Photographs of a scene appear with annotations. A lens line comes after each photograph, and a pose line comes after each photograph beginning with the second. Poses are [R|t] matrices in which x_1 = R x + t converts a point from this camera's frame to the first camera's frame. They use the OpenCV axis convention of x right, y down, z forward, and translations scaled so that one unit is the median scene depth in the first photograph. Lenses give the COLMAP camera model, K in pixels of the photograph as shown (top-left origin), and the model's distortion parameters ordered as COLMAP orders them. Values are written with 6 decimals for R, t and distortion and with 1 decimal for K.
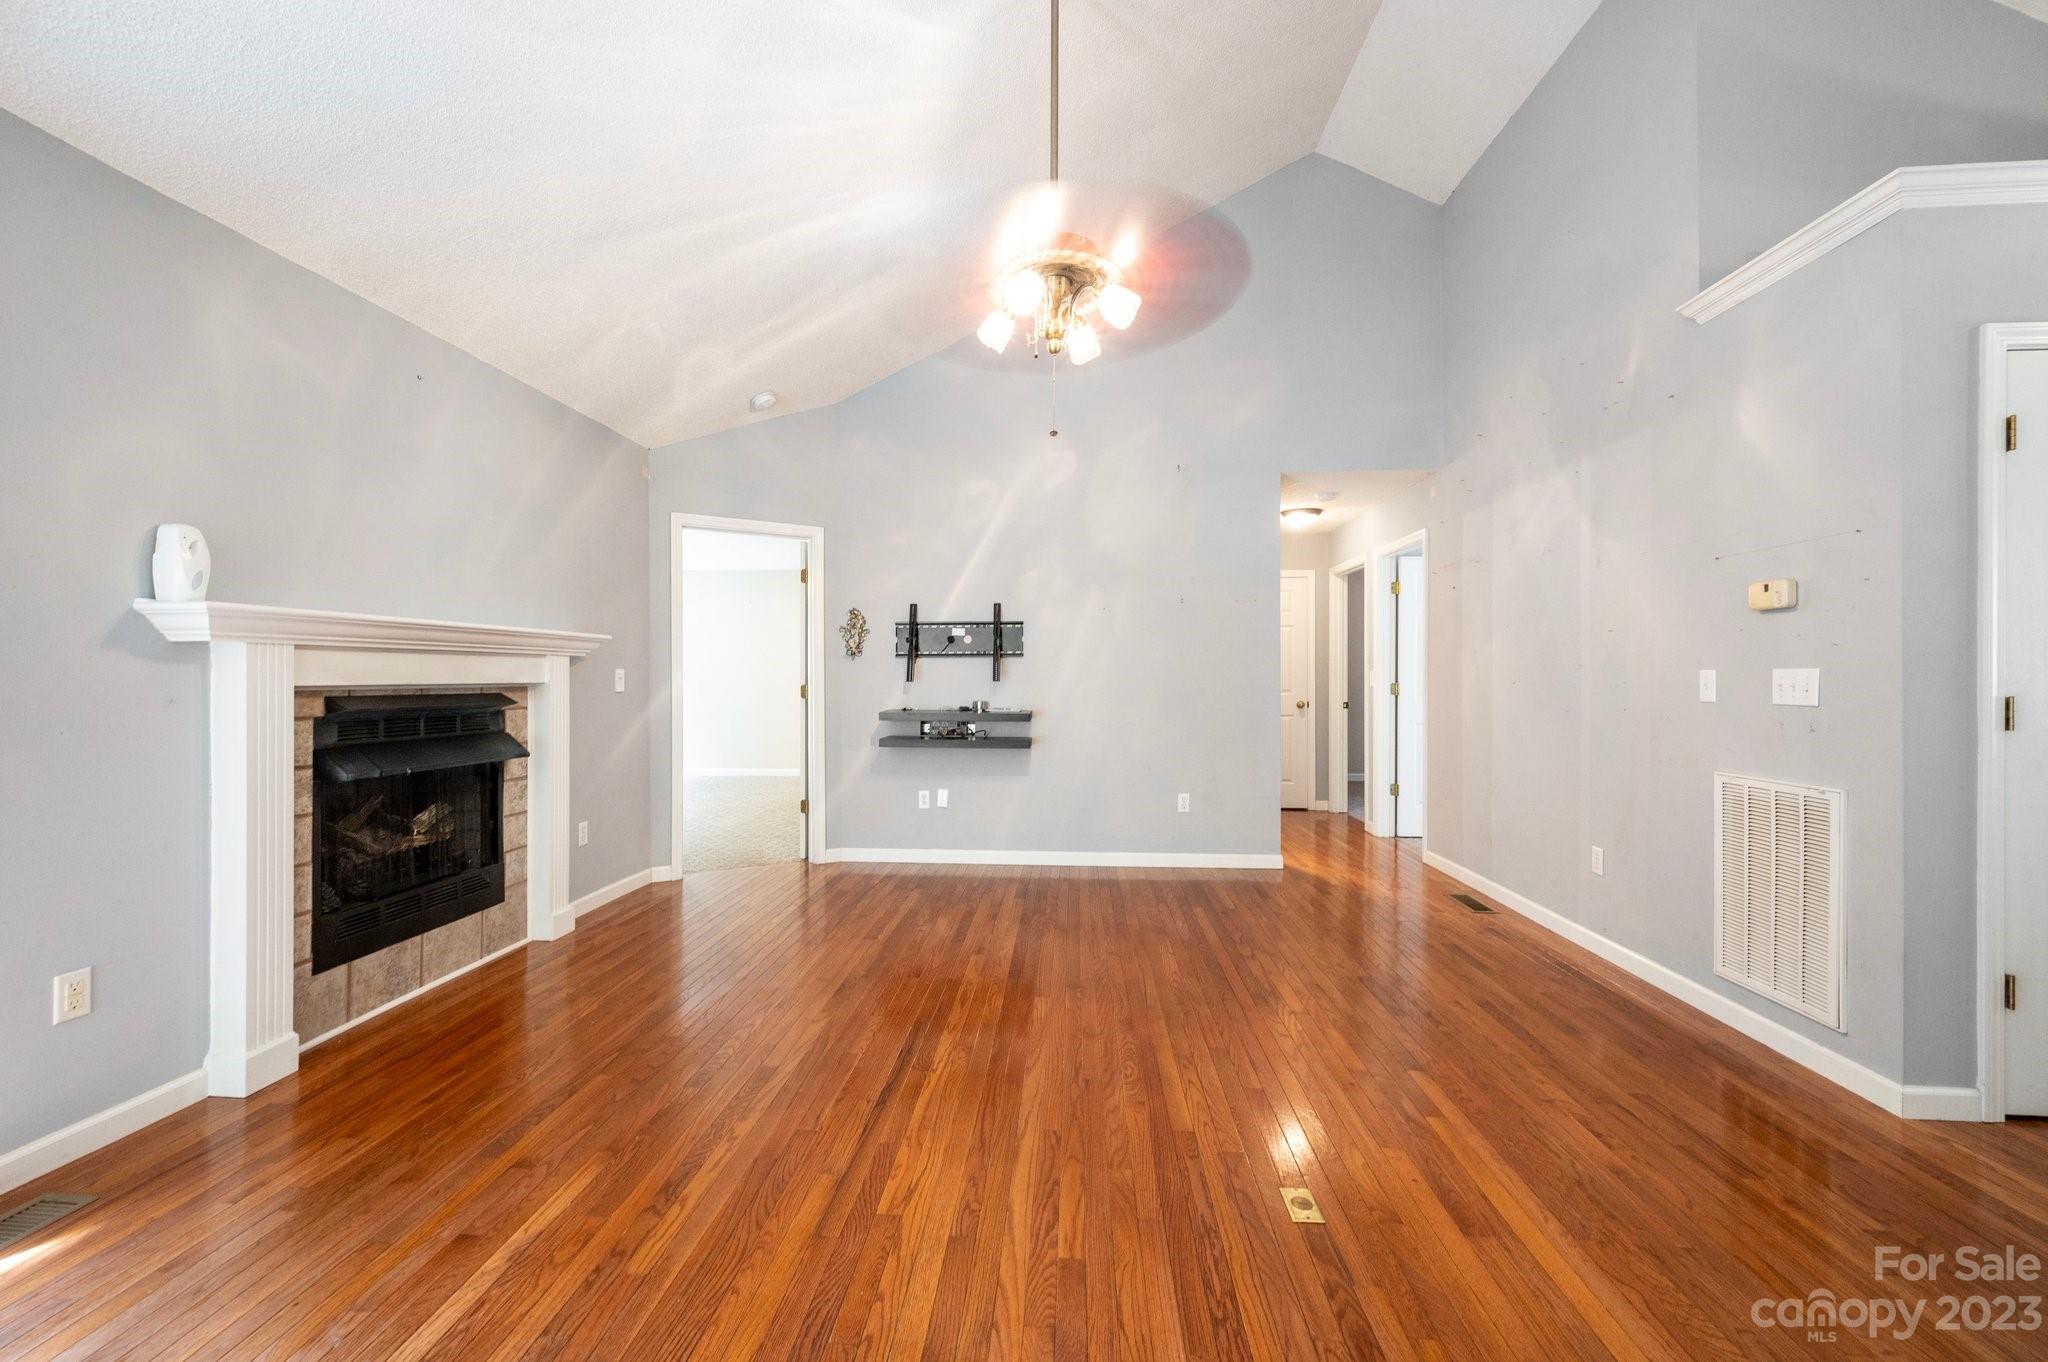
lens RADIAL K [[809.4, 0, 1015.8], [0, 809.4, 678.5], [0, 0, 1]] dist [-0.000793, 0.001641]
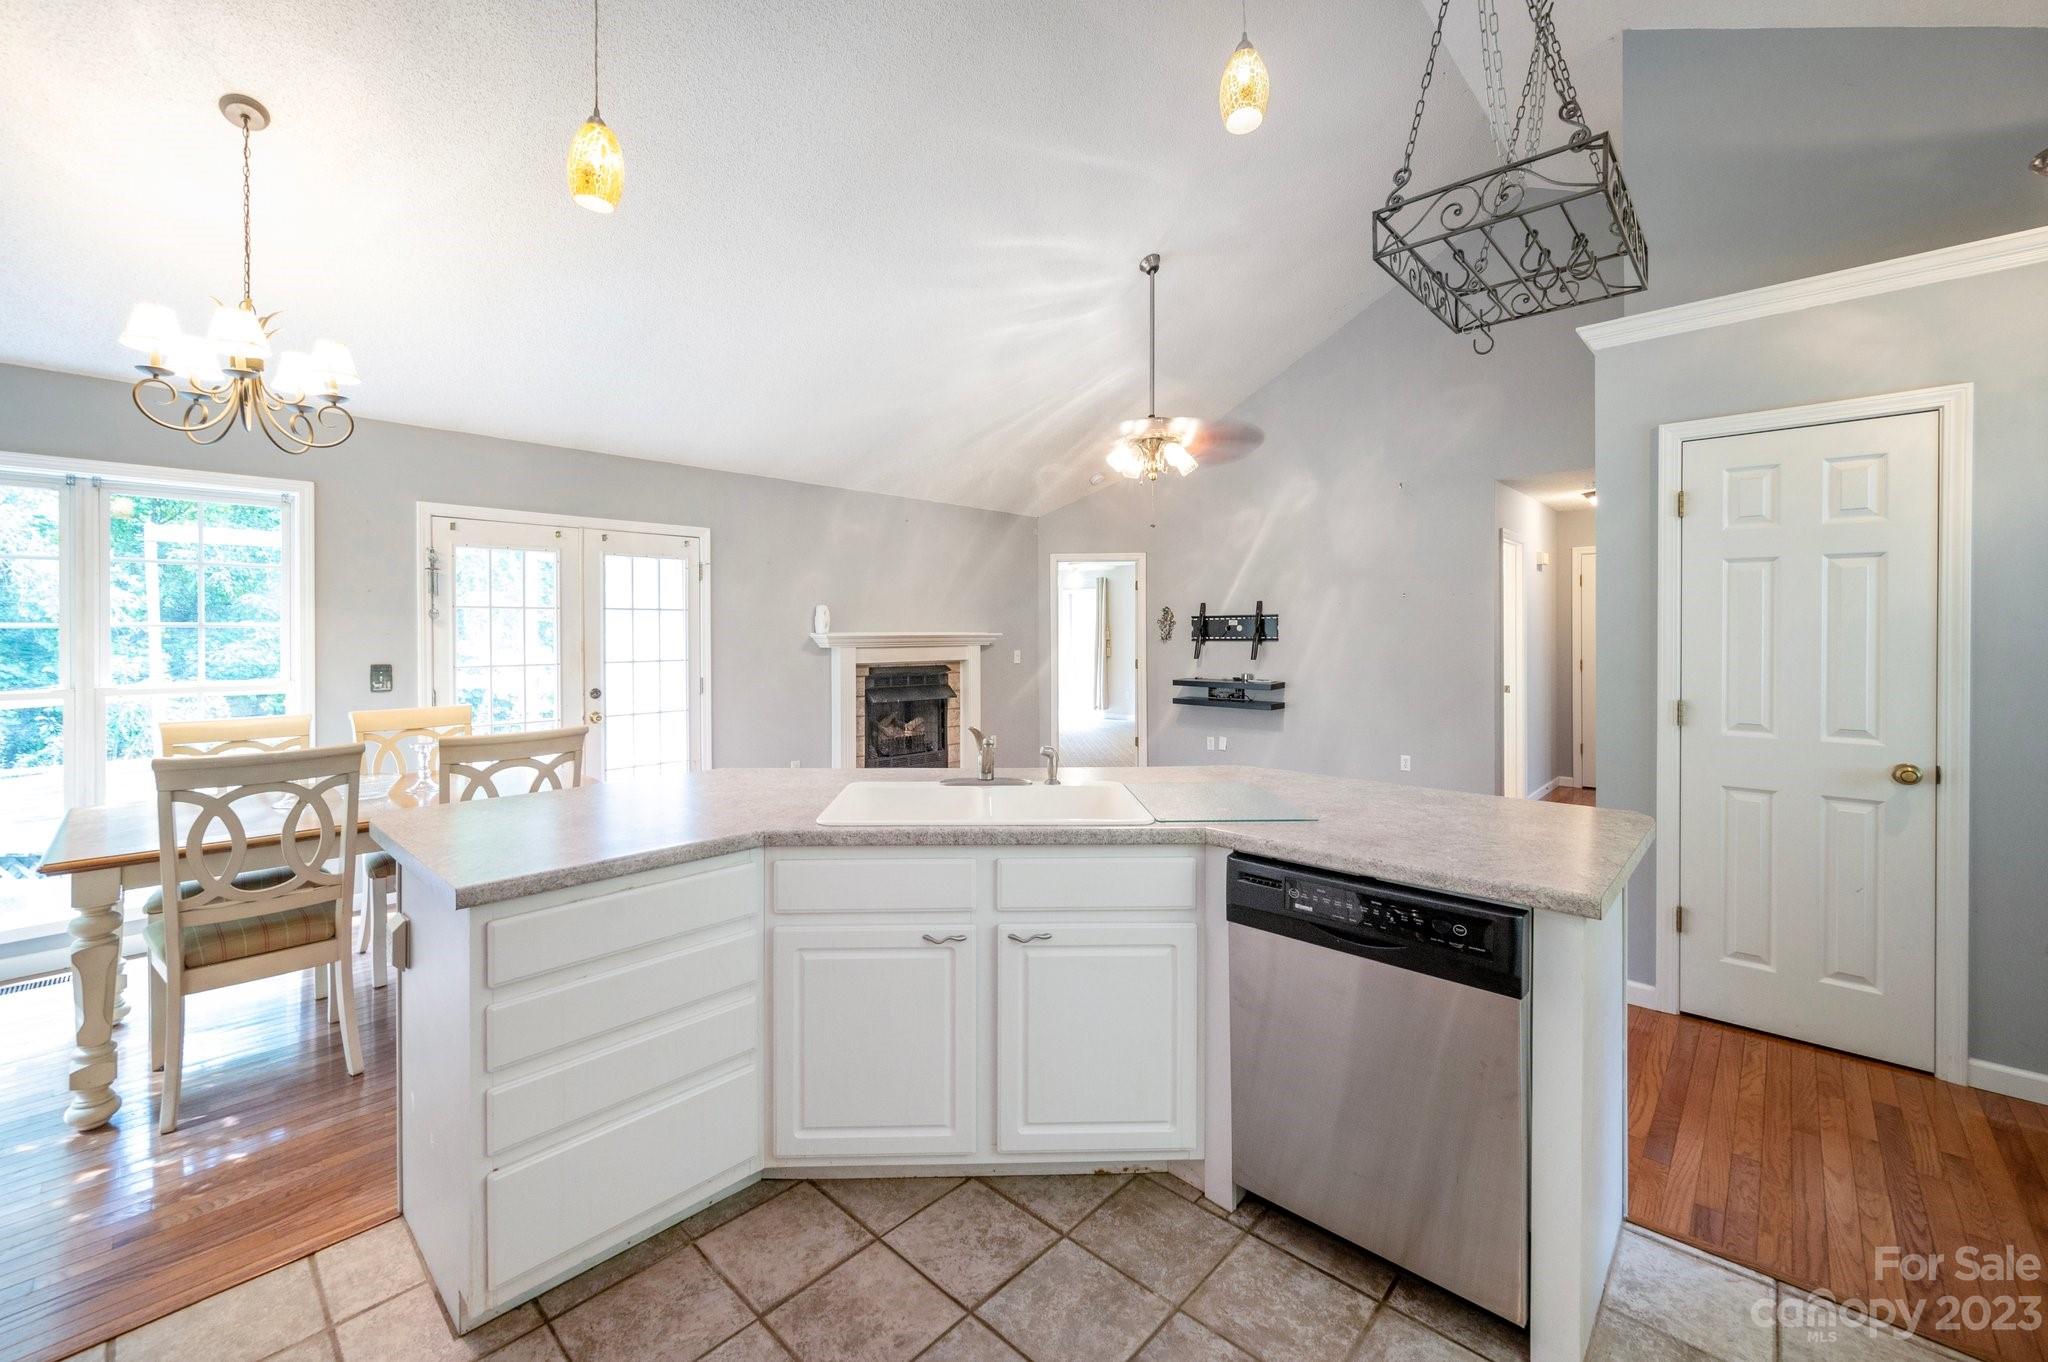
lens RADIAL K [[809.4, 0, 996.4], [0, 809.4, 645.3], [0, 0, 1]] dist [-0.000793, 0.001641]
pose [[0.770811, 0.006312, -0.637033, 0.690603], [0.001000, 0.999938, 0.011119, -0.049520], [0.637063, -0.009208, 0.770756, -0.435293]]
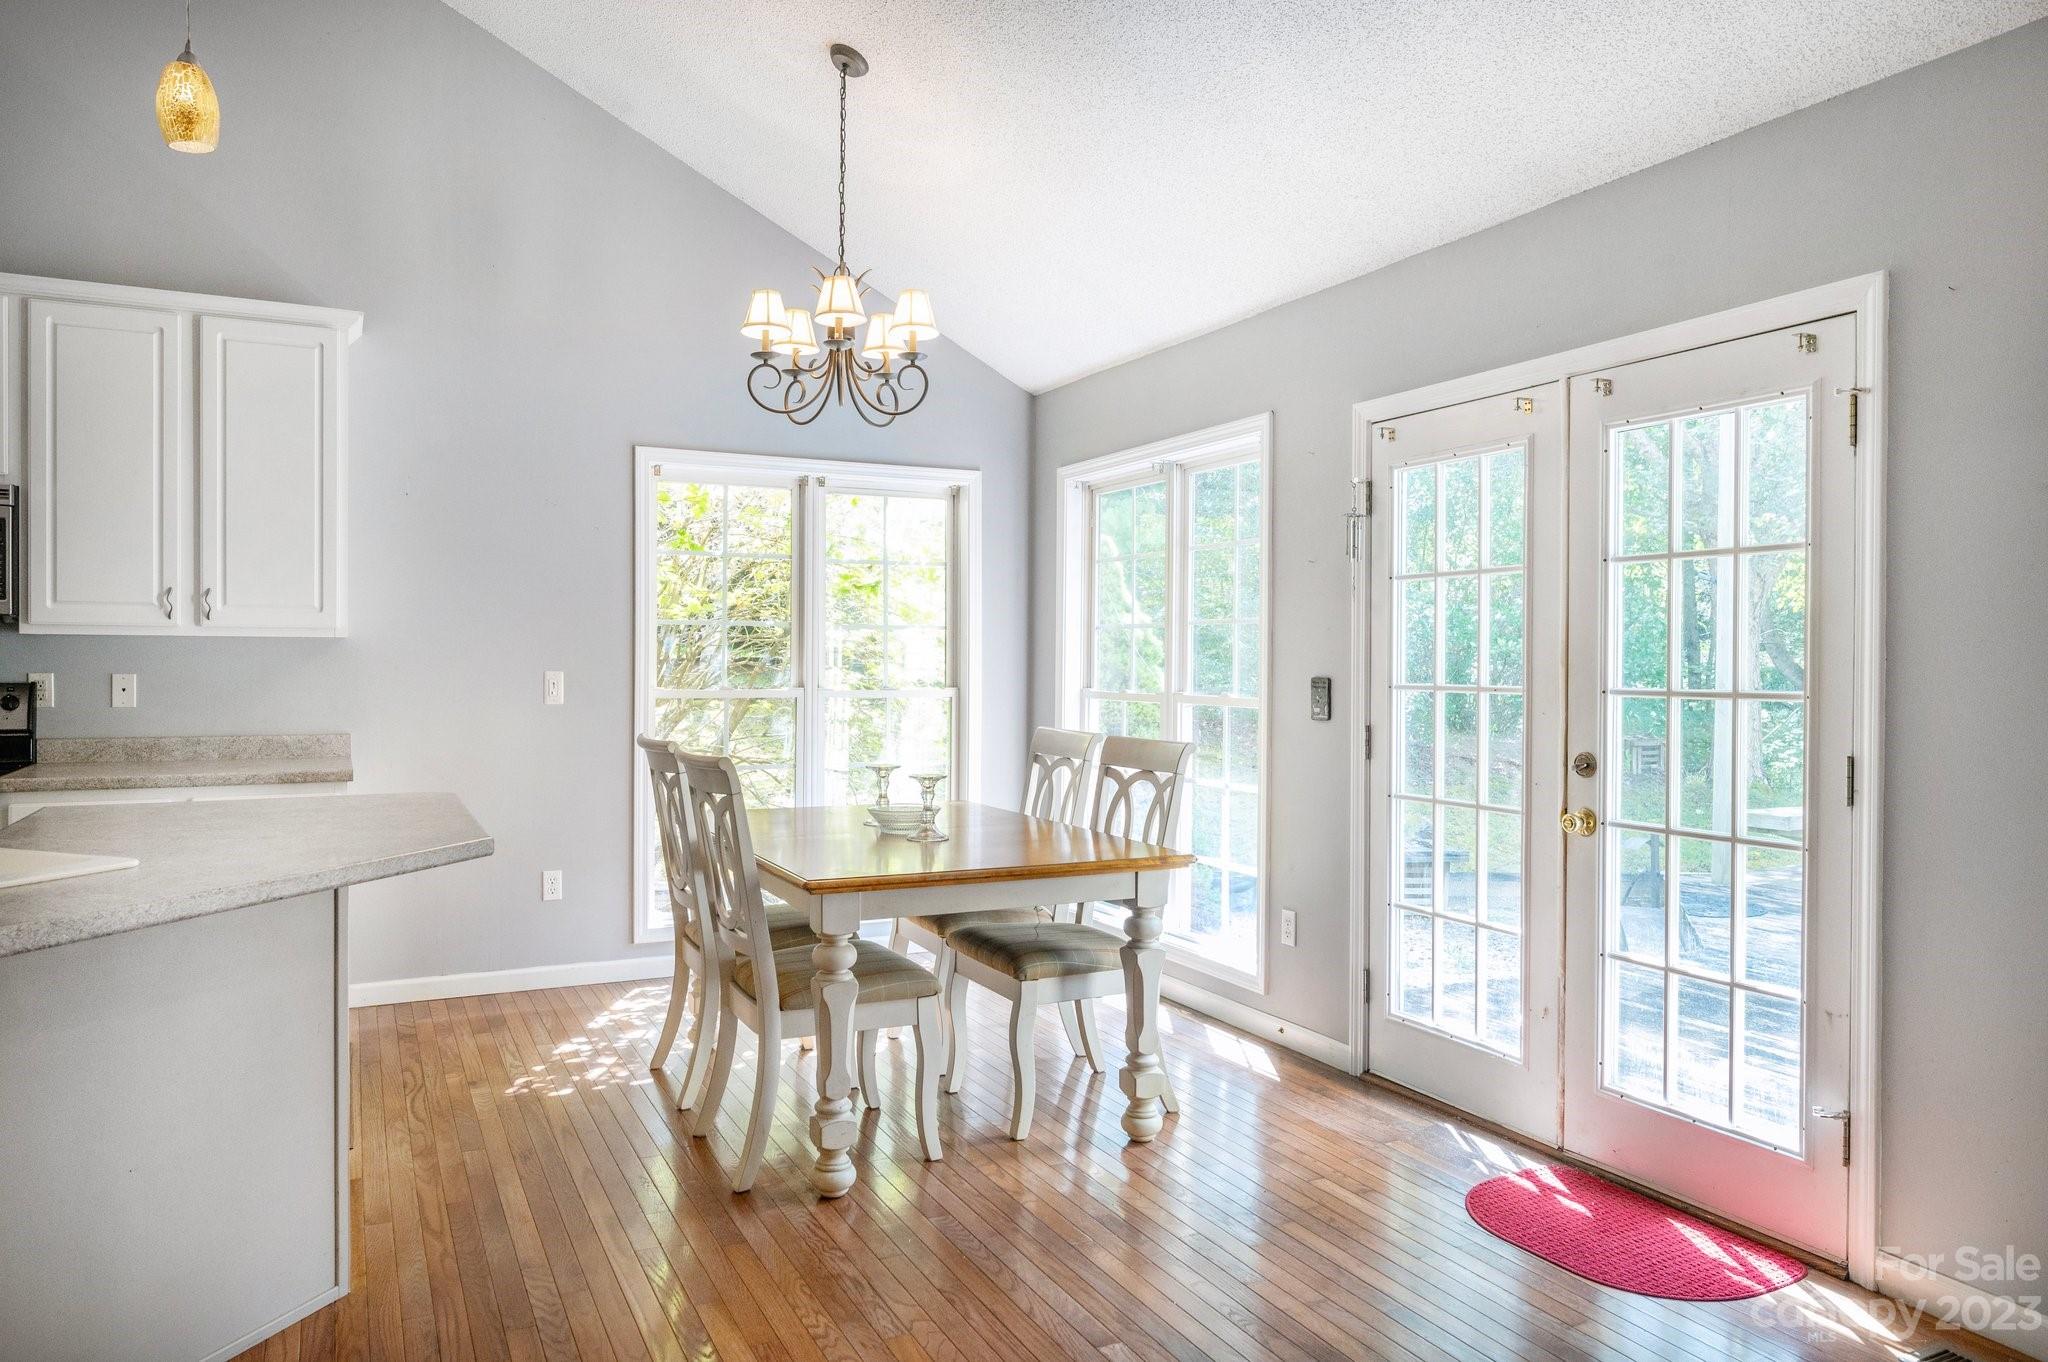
lens RADIAL K [[1356.2, 0, 1023.3], [0, 1356.2, 667.2], [0, 0, 1]] dist [0.017109, -0.007050]
pose [[-0.855053, -0.005514, -0.518511, 0.159060], [-0.010581, 0.999921, 0.006814, -0.025637], [0.518432, 0.011313, -0.855044, 0.761259]]
